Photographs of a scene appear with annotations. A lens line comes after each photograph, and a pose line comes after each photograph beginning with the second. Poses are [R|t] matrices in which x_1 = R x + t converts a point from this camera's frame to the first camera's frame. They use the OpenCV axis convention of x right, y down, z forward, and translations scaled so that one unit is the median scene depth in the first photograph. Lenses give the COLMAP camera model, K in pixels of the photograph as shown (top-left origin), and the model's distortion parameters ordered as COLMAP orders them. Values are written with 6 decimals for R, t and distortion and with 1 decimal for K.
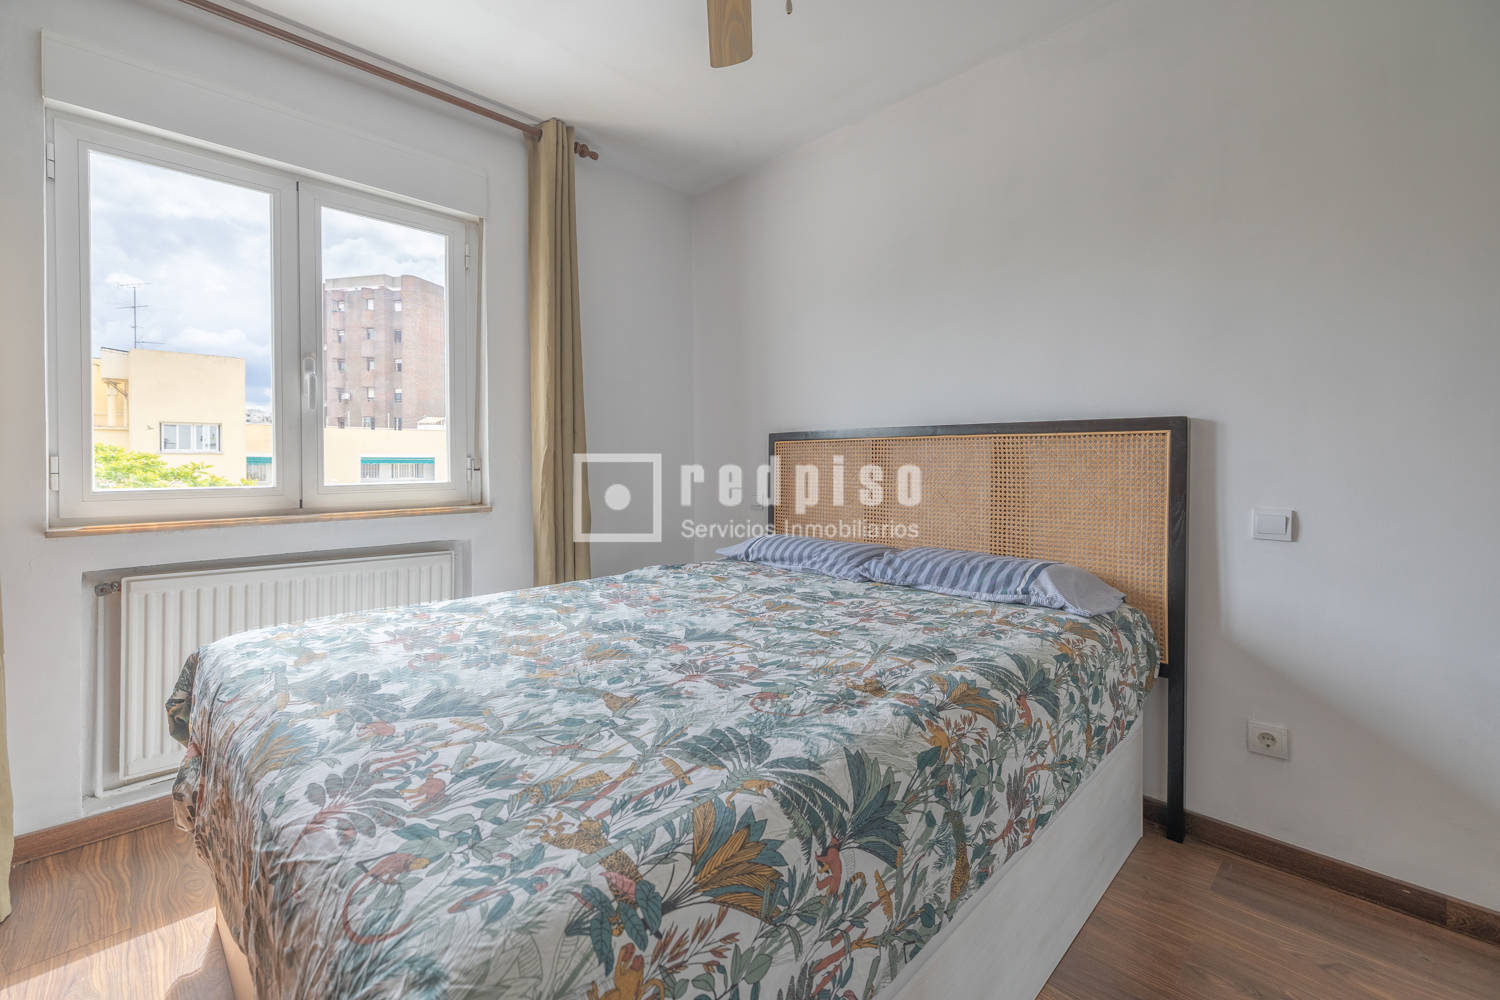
lens RADIAL K [[627.3, 0, 748.6], [0, 627.3, 476.7], [0, 0, 1]] dist [-0.000645, -0.000176]
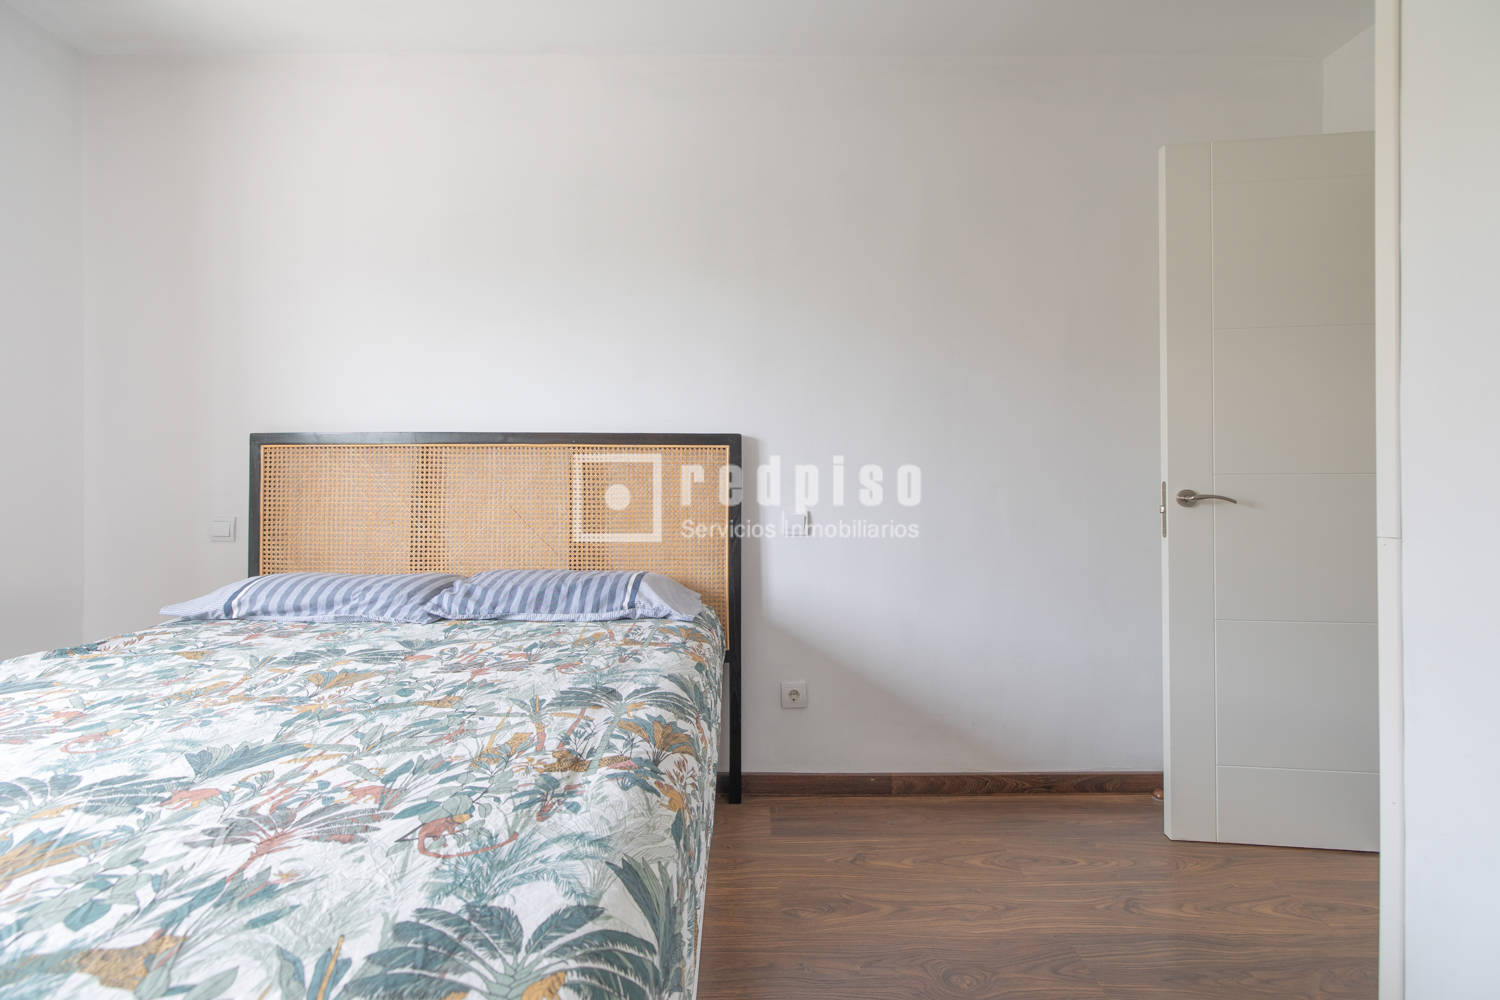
lens RADIAL K [[627.3, 0, 748.6], [0, 627.3, 476.7], [0, 0, 1]] dist [-0.000645, -0.000176]
pose [[0.708061, -0.004625, 0.706137, -0.198342], [0.016760, 0.999807, -0.010257, -0.007767], [-0.705953, 0.019098, 0.708001, 0.285526]]
